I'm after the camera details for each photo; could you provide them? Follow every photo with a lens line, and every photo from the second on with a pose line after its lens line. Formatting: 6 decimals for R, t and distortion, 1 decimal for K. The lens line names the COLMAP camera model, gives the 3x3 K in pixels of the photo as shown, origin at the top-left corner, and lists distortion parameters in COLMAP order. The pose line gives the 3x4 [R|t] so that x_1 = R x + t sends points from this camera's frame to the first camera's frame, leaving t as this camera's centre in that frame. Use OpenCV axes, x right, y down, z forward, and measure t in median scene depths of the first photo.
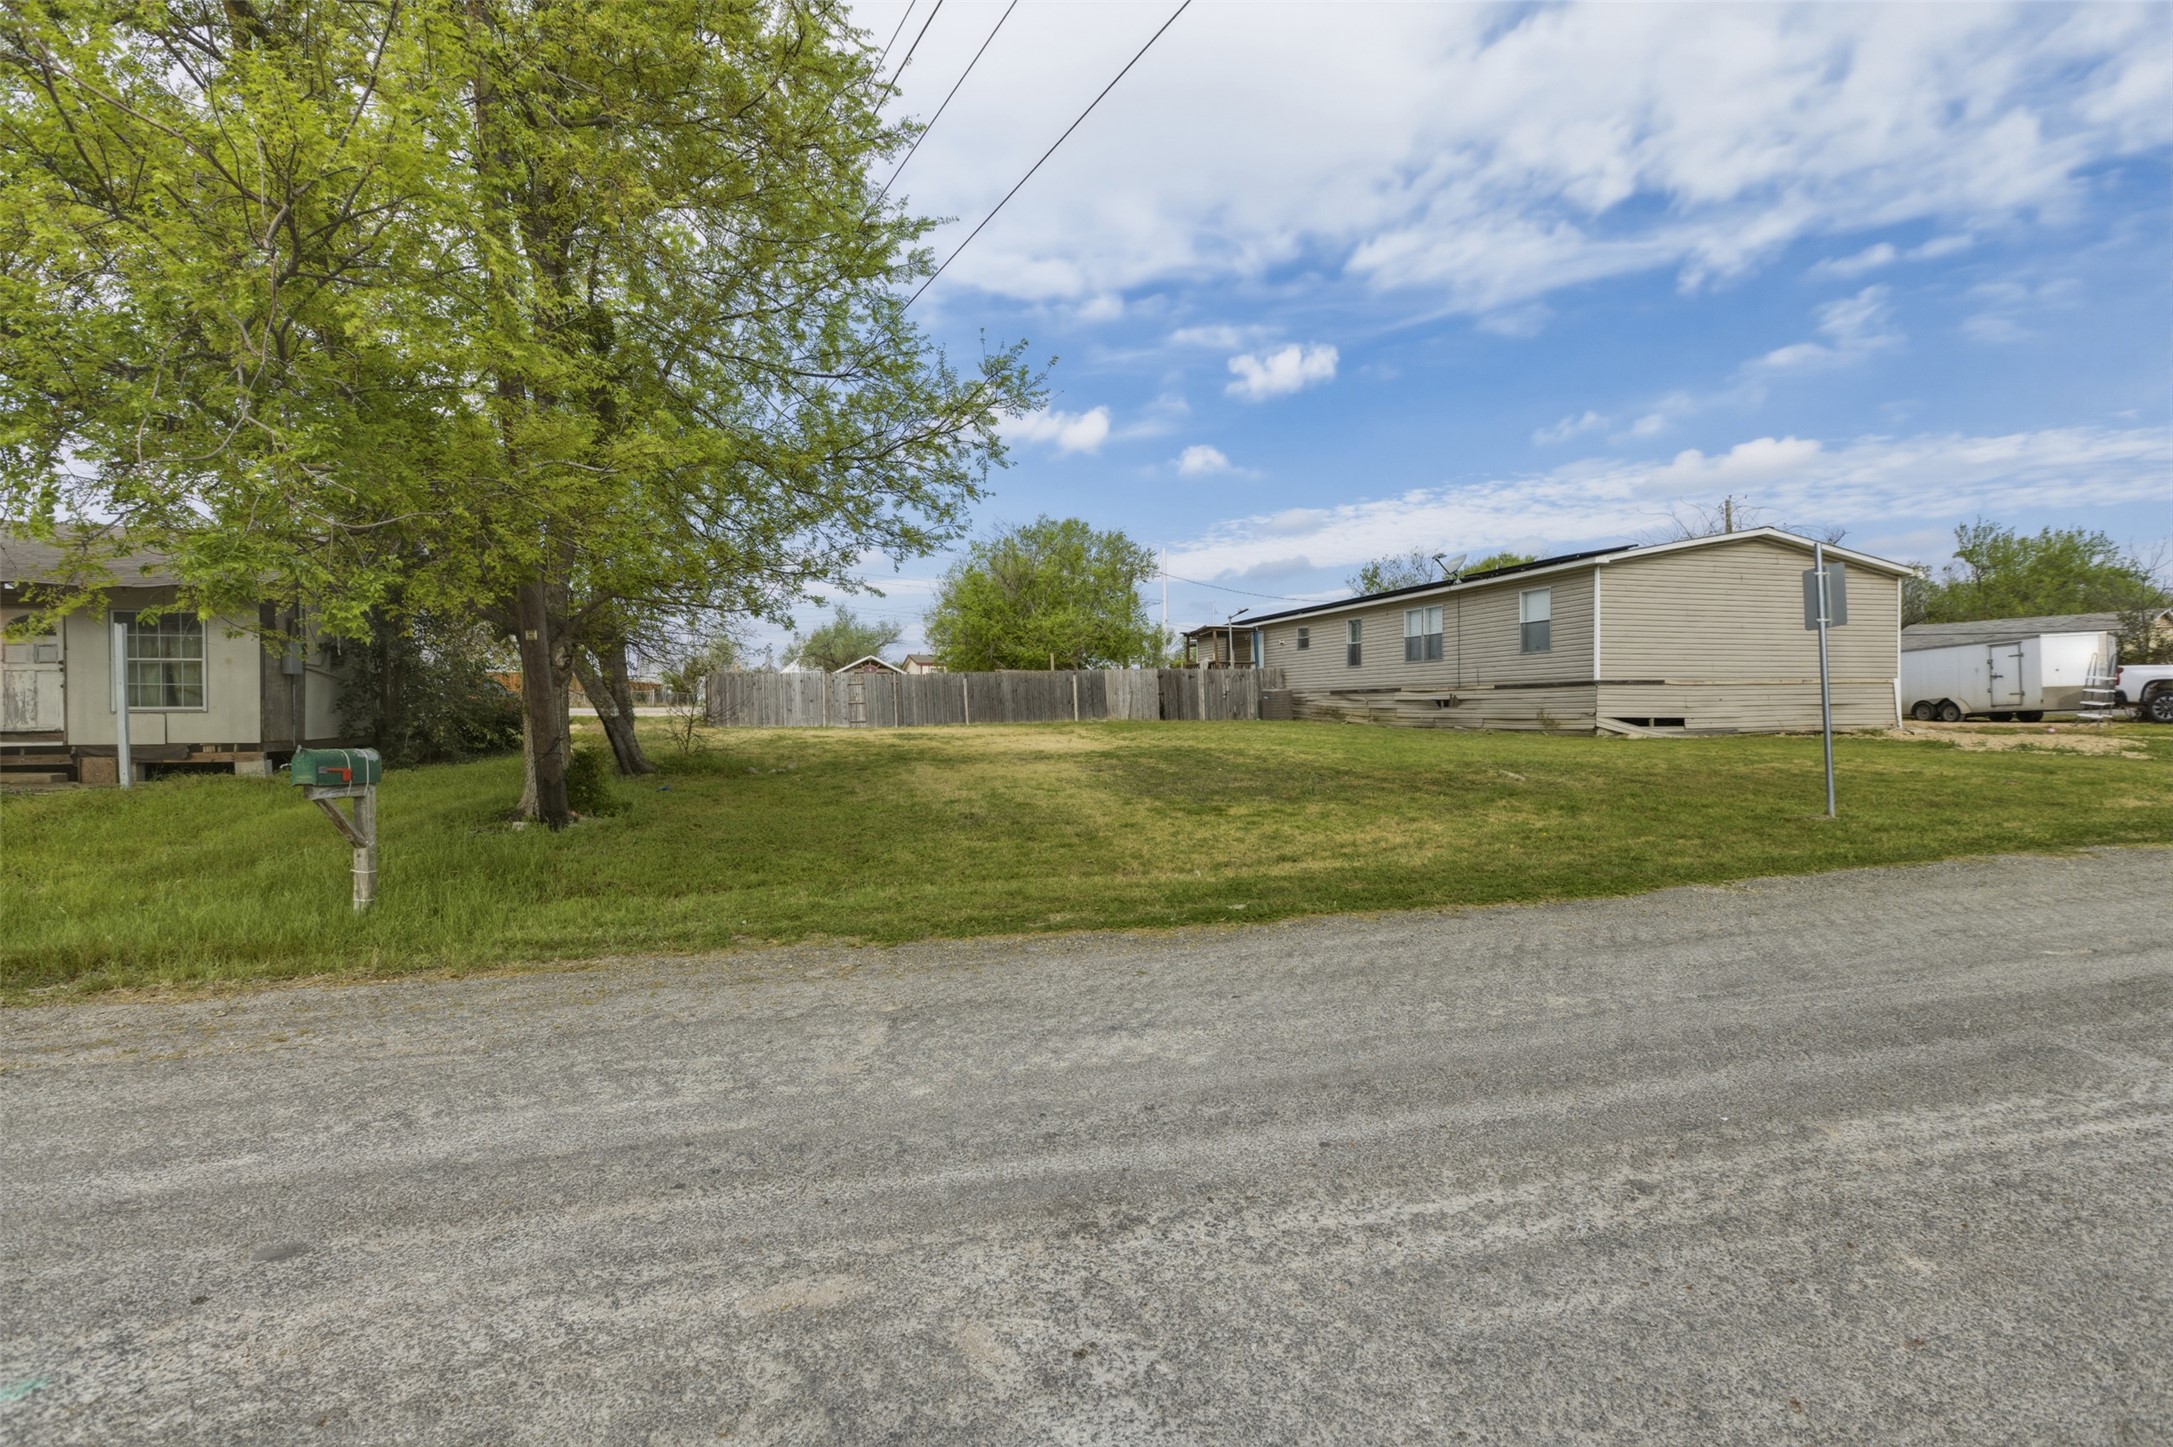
lens RADIAL K [[997.1, 0, 1074.1], [0, 997.1, 751.1], [0, 0, 1]] dist [-0.009056, 0.006670]
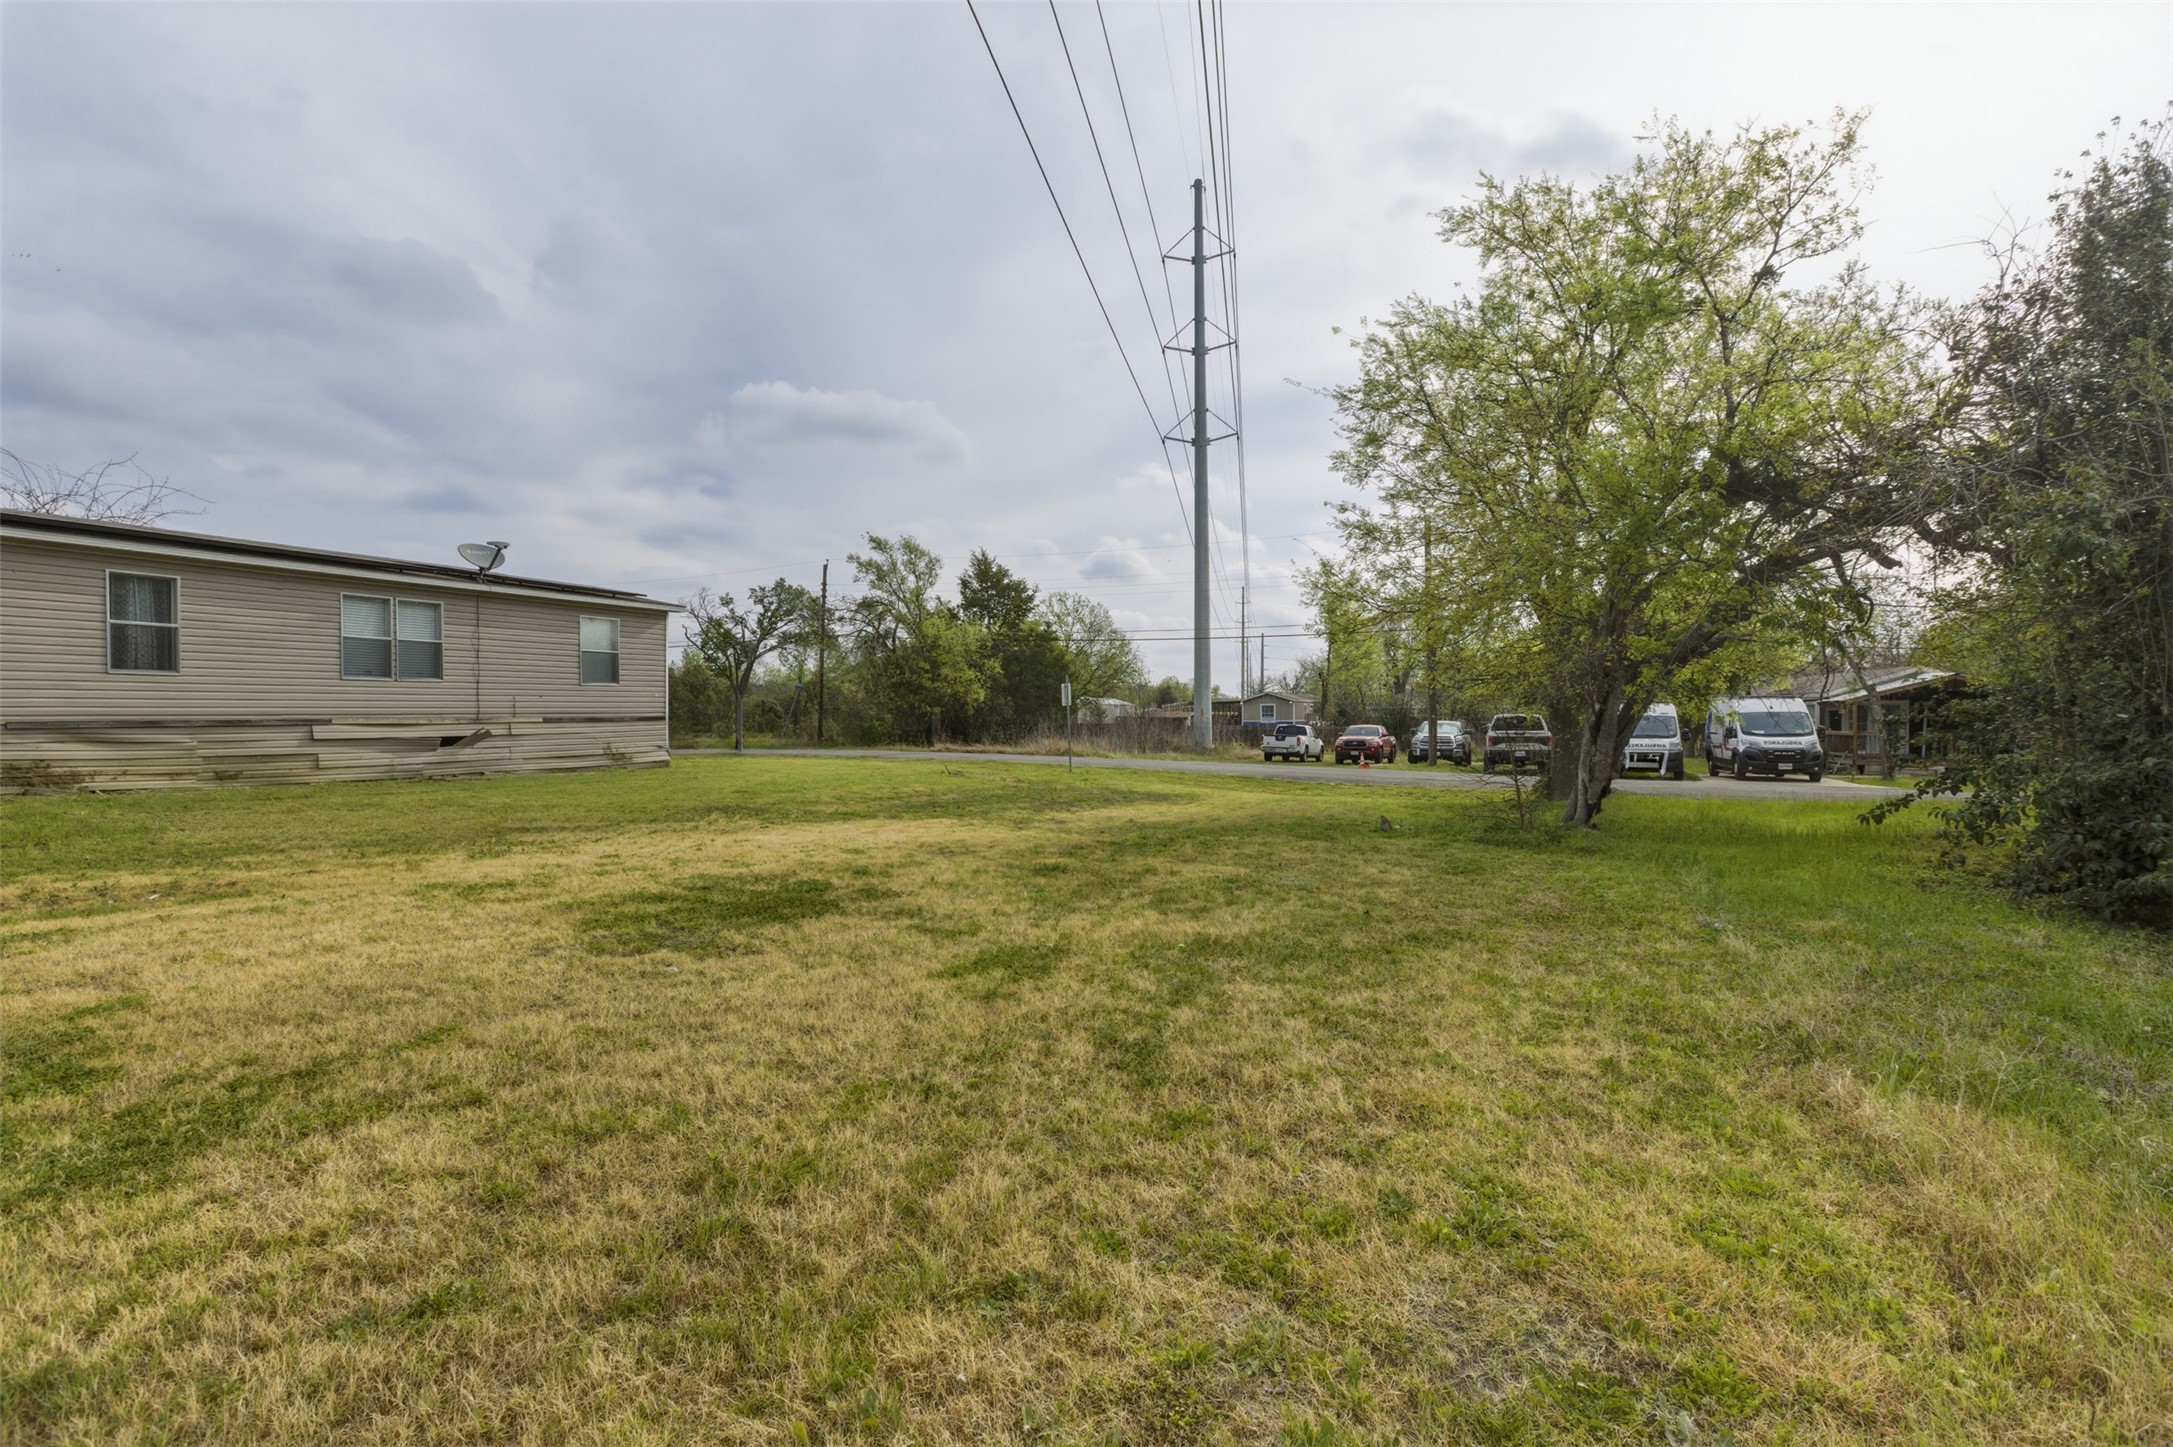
lens RADIAL K [[1012.1, 0, 1103.5], [0, 1012.1, 719.7], [0, 0, 1]] dist [-0.004122, 0.000169]
pose [[-0.750079, -0.007270, 0.661308, -0.398910], [0.029276, 0.998594, 0.044185, -0.071833], [-0.660699, 0.052503, -0.748812, 1.079806]]
